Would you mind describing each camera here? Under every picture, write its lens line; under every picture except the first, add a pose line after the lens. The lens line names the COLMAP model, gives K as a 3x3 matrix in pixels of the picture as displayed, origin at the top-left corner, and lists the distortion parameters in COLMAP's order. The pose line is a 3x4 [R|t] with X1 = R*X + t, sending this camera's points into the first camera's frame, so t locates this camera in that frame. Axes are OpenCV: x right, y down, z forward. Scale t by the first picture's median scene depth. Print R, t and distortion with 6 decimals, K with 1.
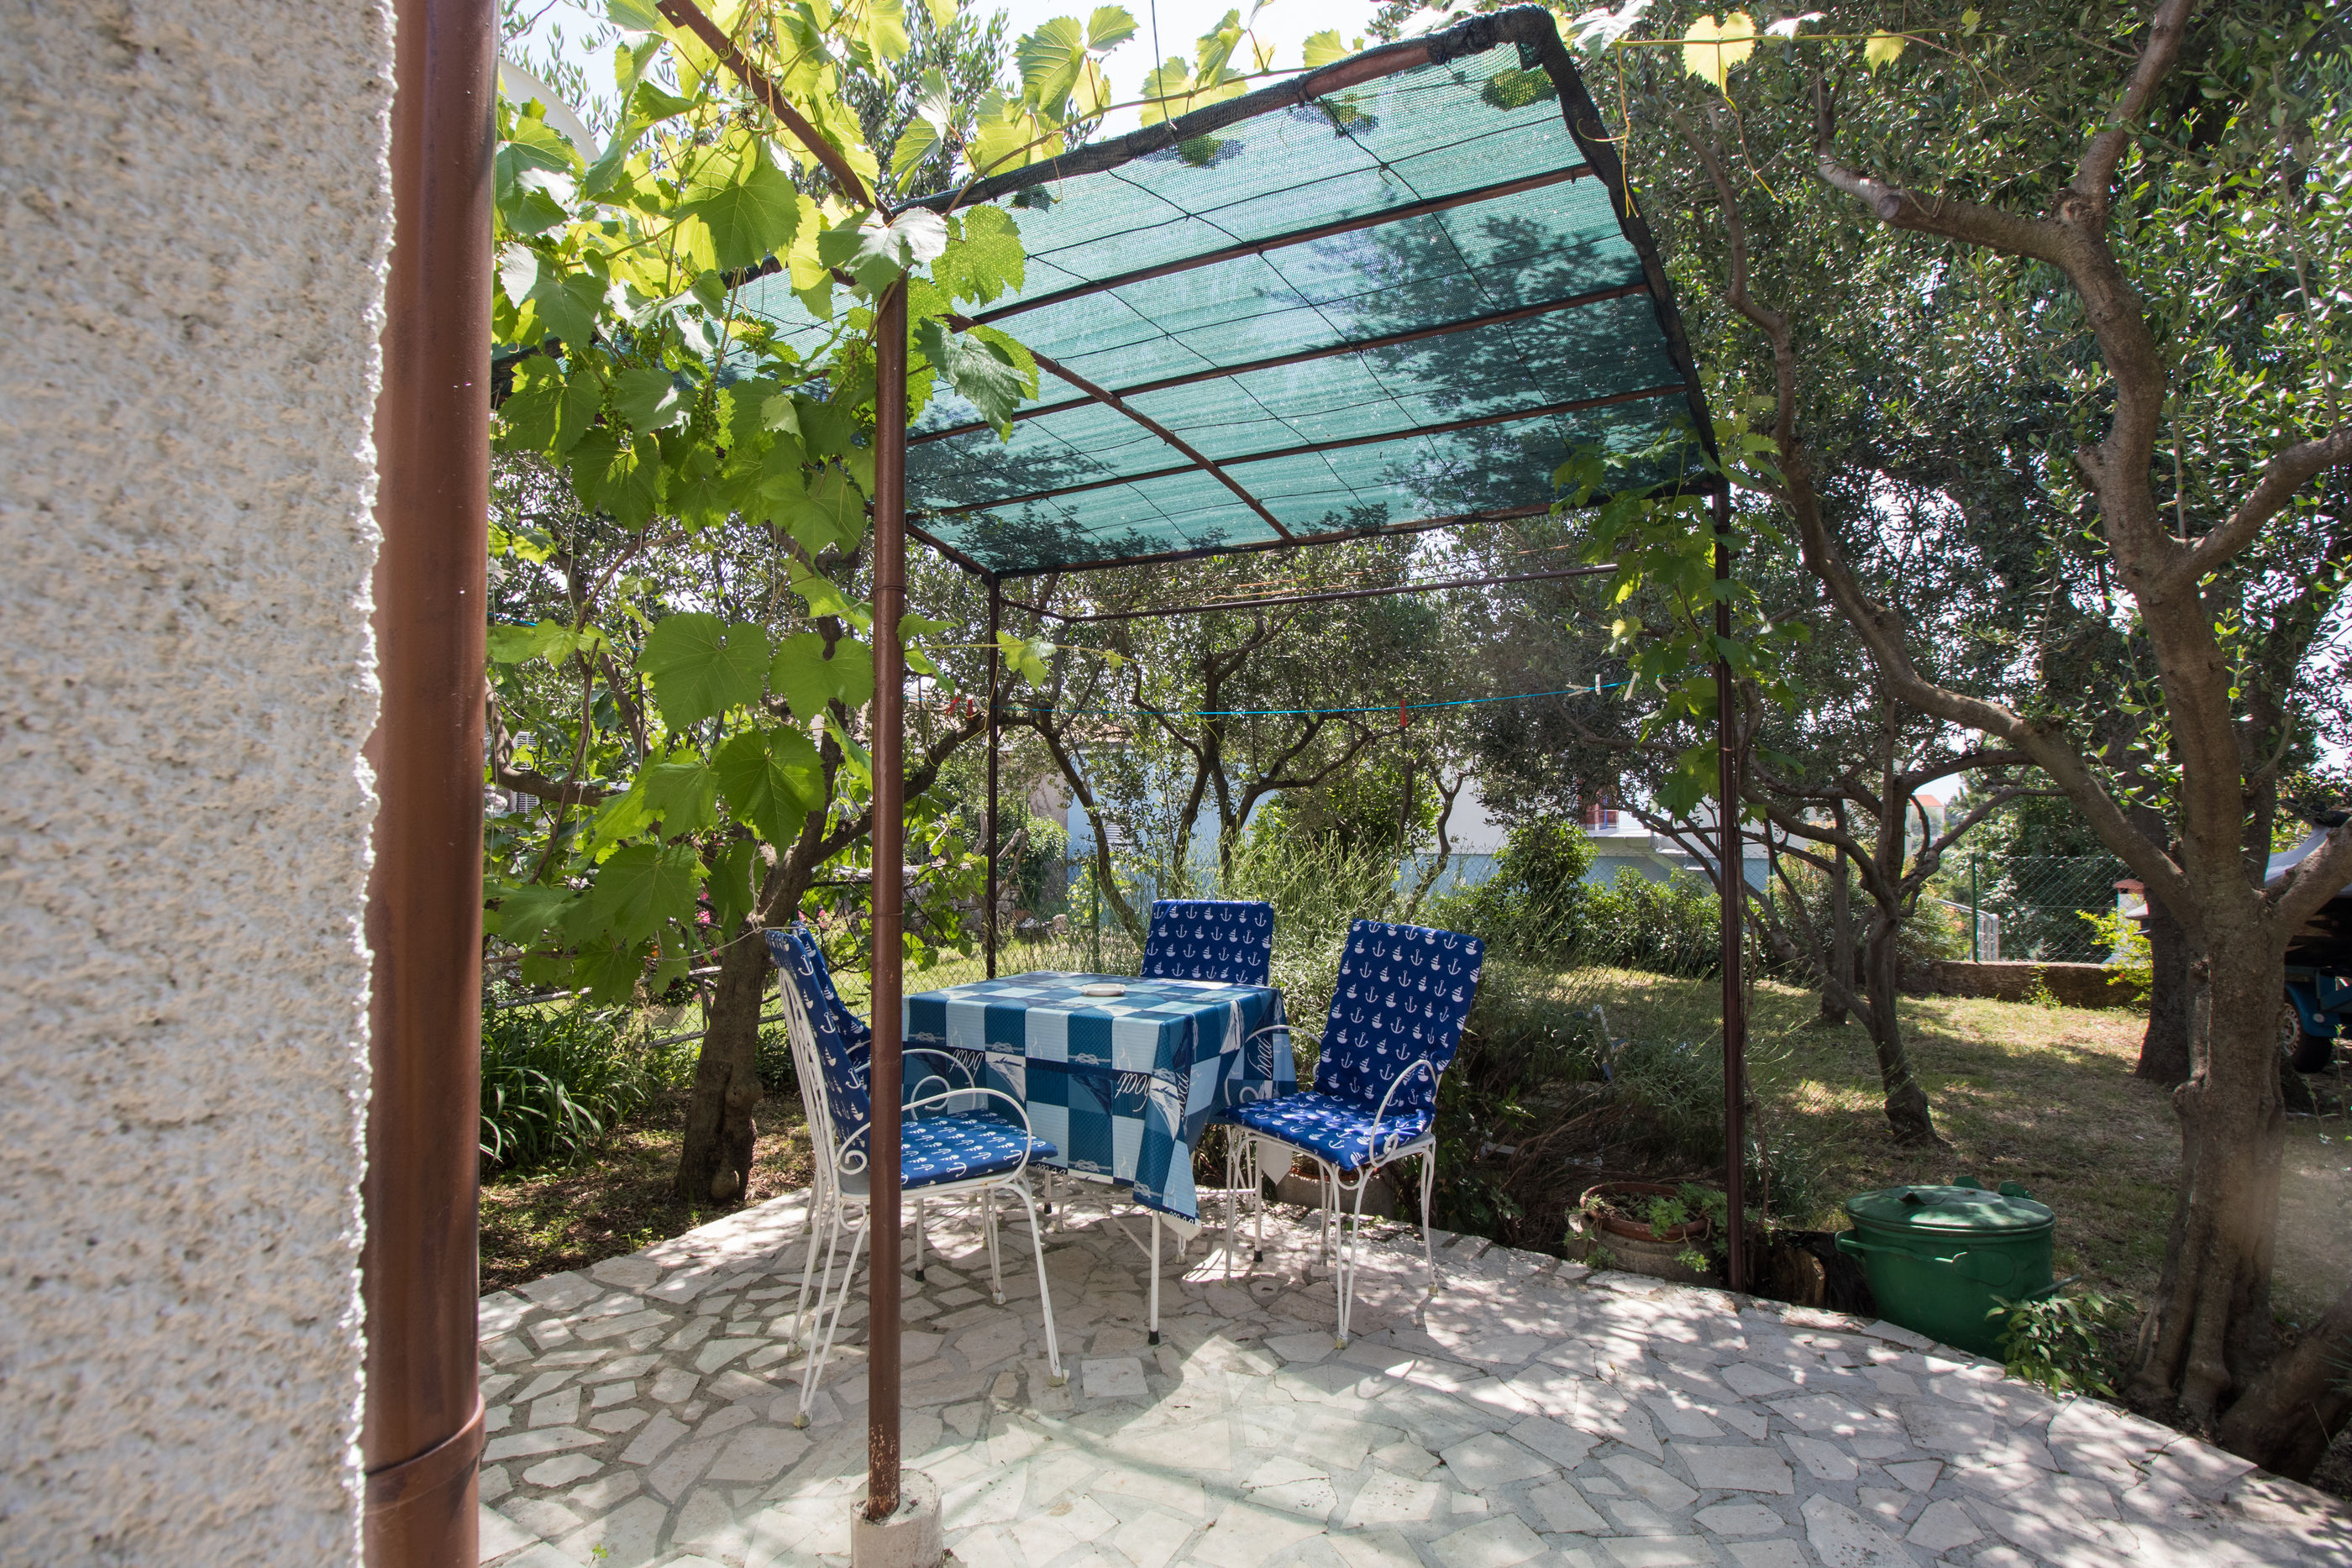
lens RADIAL K [[1085.2, 0, 1152.5], [0, 1085.2, 776.6], [0, 0, 1]] dist [-0.000593, -0.014561]
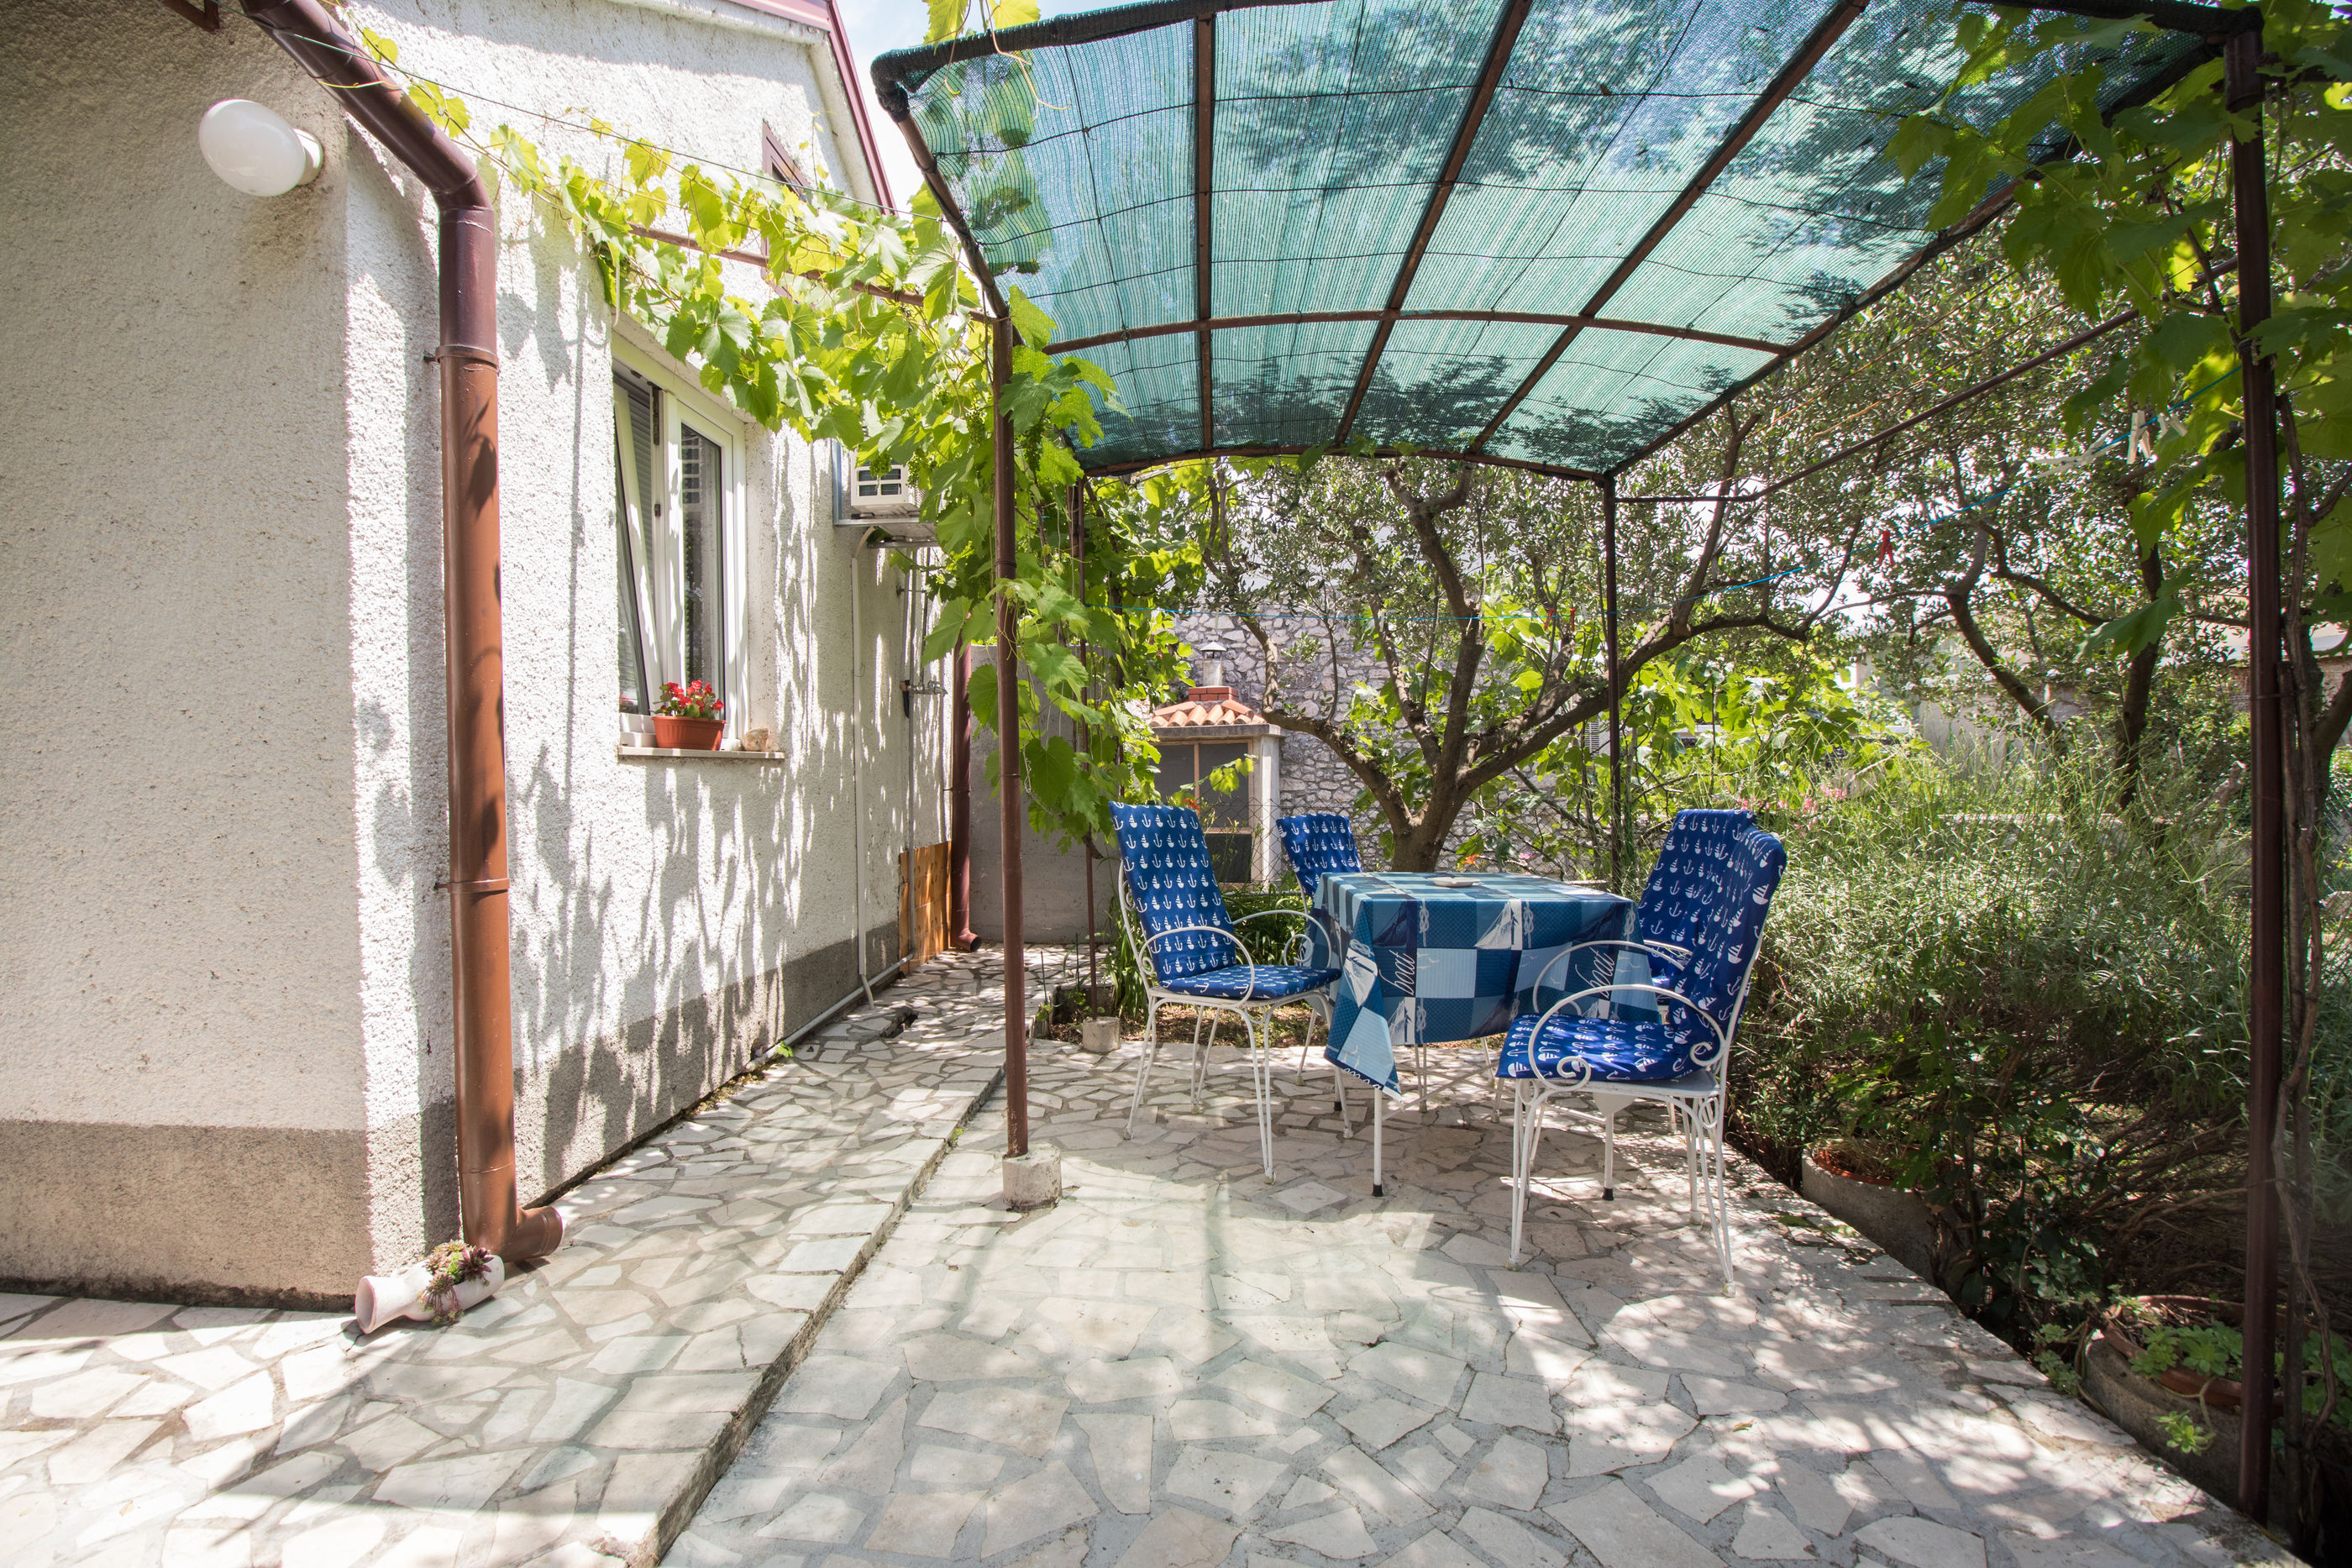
lens RADIAL K [[1083.2, 0, 1159.8], [0, 1083.2, 776.7], [0, 0, 1]] dist [-0.001787, -0.014378]
pose [[0.472503, -0.006890, -0.881302, 0.799795], [0.047036, 0.998741, 0.017410, 0.070972], [0.880073, -0.049679, 0.472232, 0.298483]]
